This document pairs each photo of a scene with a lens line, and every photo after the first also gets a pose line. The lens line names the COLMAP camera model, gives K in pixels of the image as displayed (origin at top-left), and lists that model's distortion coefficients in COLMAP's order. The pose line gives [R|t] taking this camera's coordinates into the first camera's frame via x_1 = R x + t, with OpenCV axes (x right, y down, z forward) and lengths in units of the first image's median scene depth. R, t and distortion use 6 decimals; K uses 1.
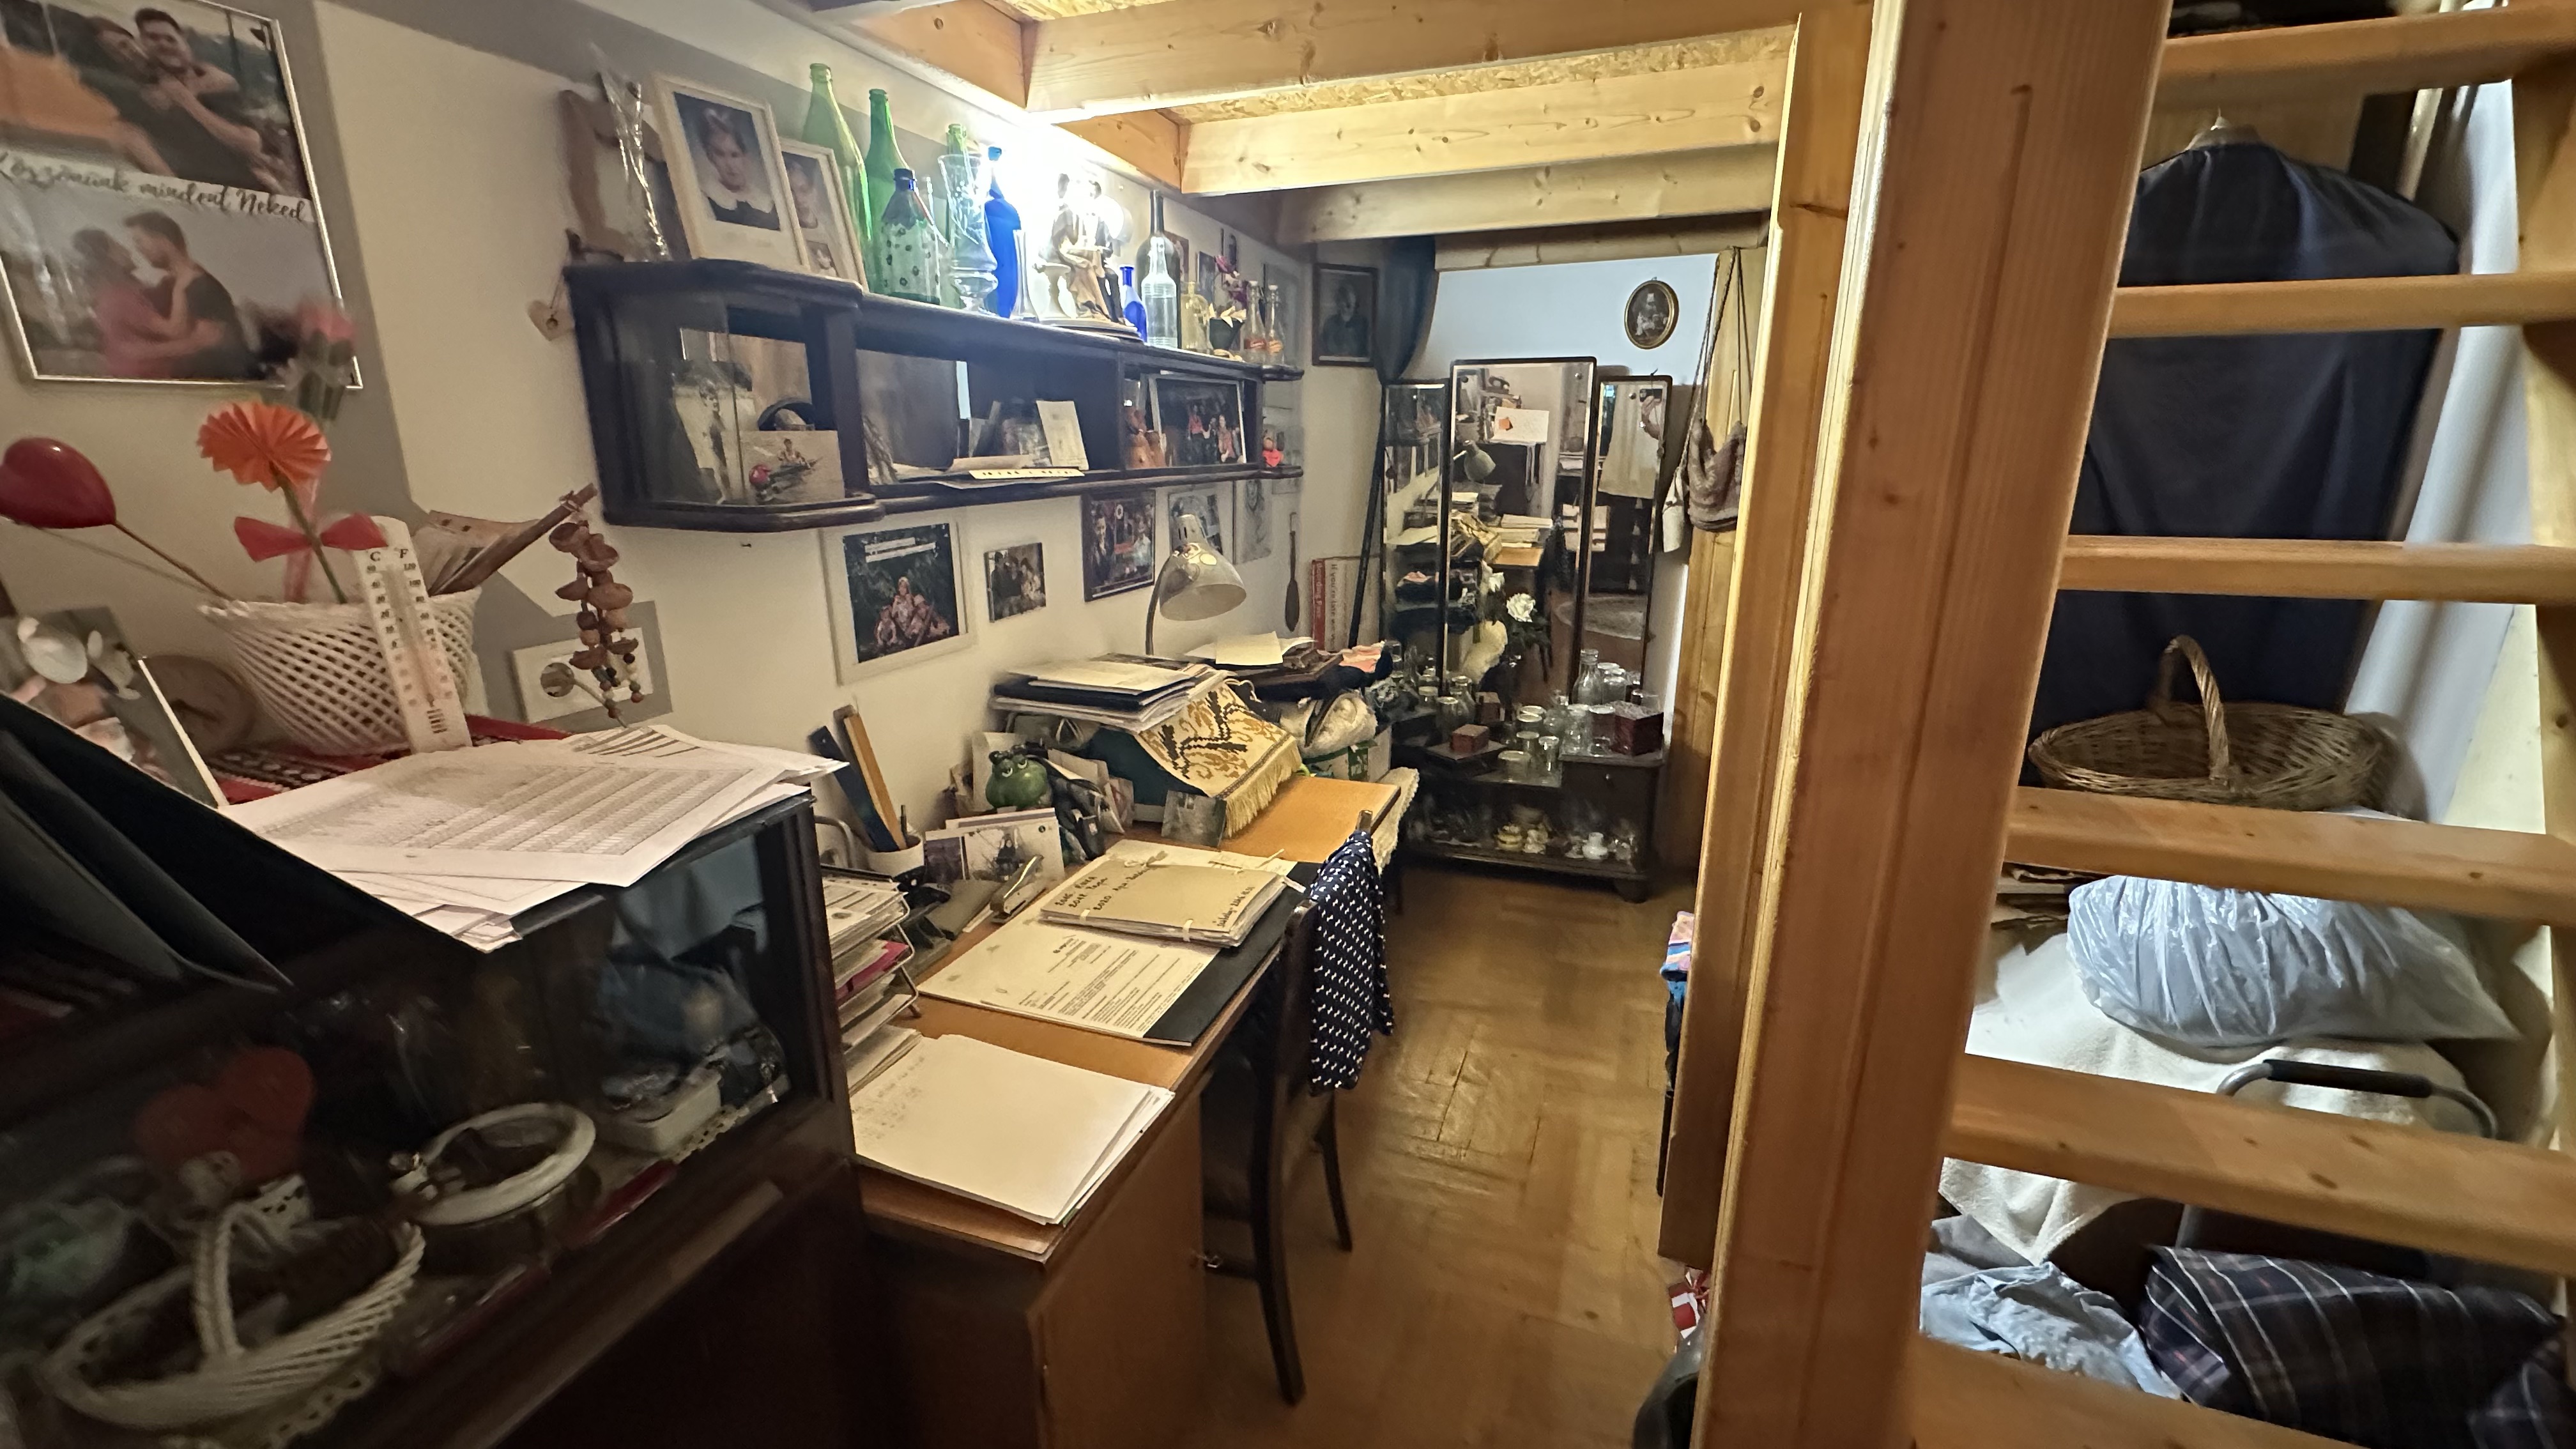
lens RADIAL K [[1041.1, 0, 1286.9], [0, 1041.1, 724.2], [0, 0, 1]] dist [-0.003048, 0.001029]
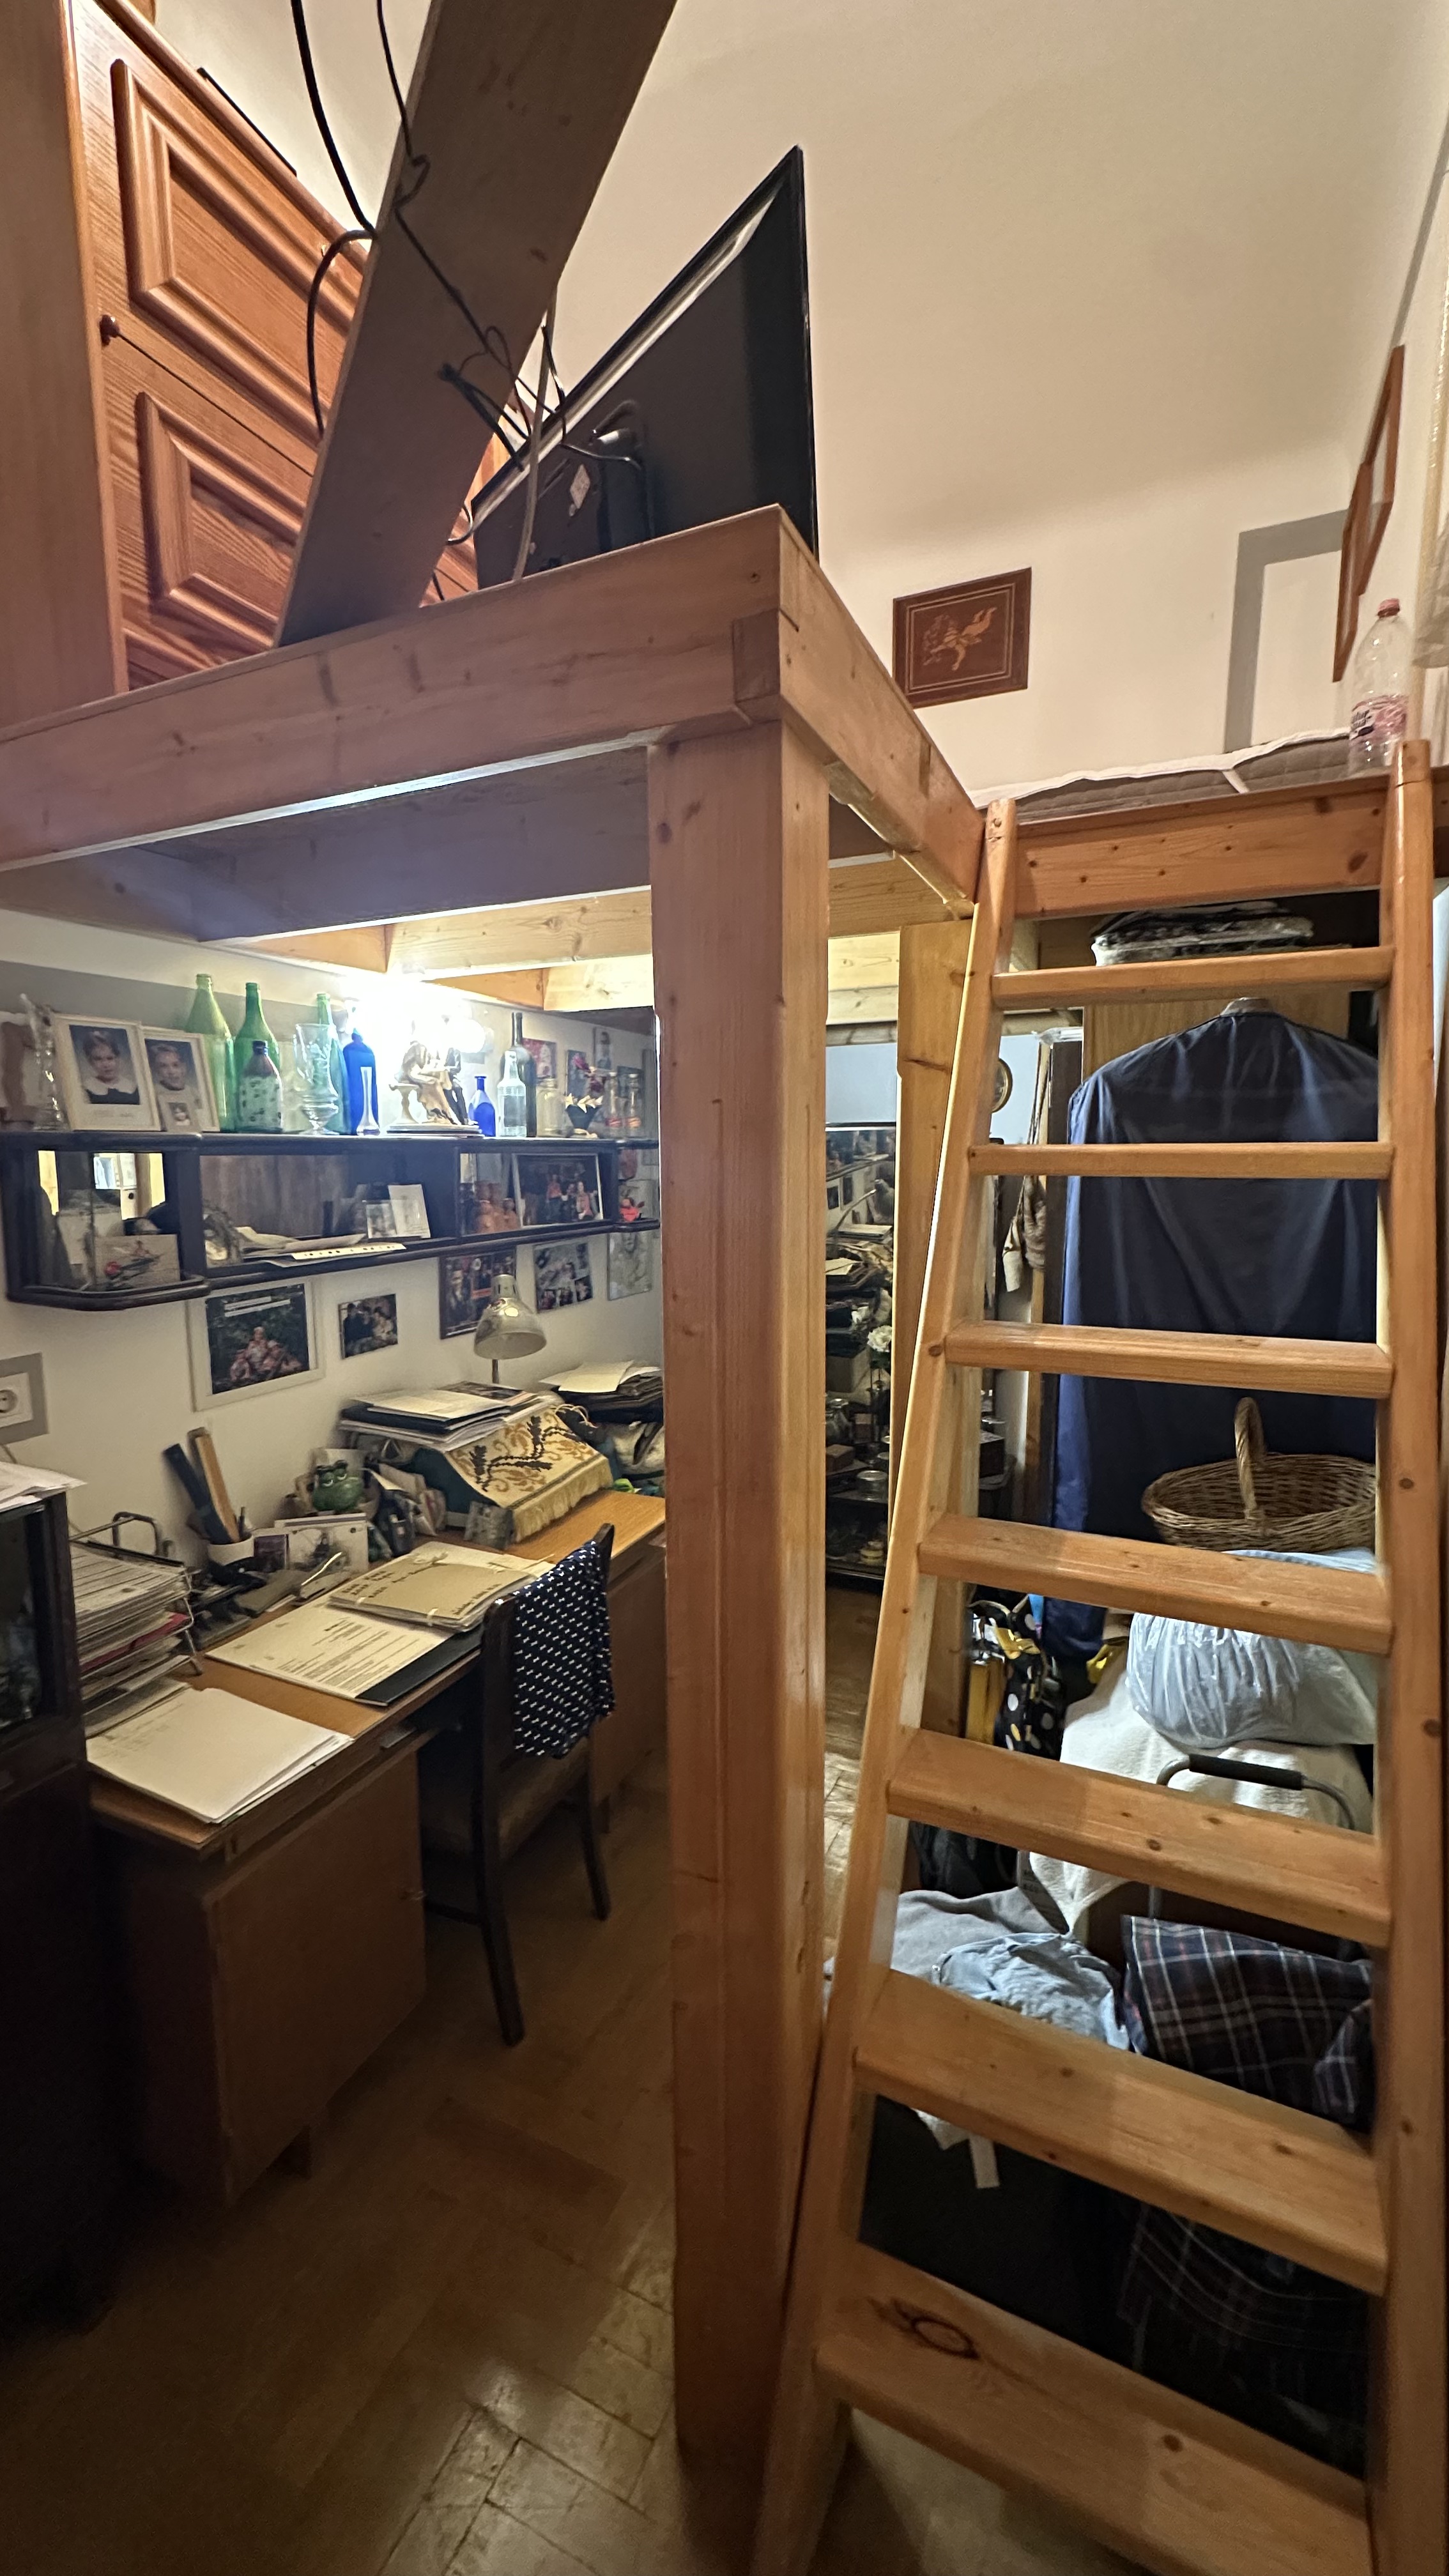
lens RADIAL K [[1041.1, 0, 719.8], [0, 1041.1, 1282.7], [0, 0, 1]] dist [-0.003048, 0.001029]
pose [[0.995460, 0.010726, -0.094572, 0.378663], [-0.023689, 0.990283, -0.137033, -0.038254], [0.092183, 0.138651, 0.986042, -0.267644]]
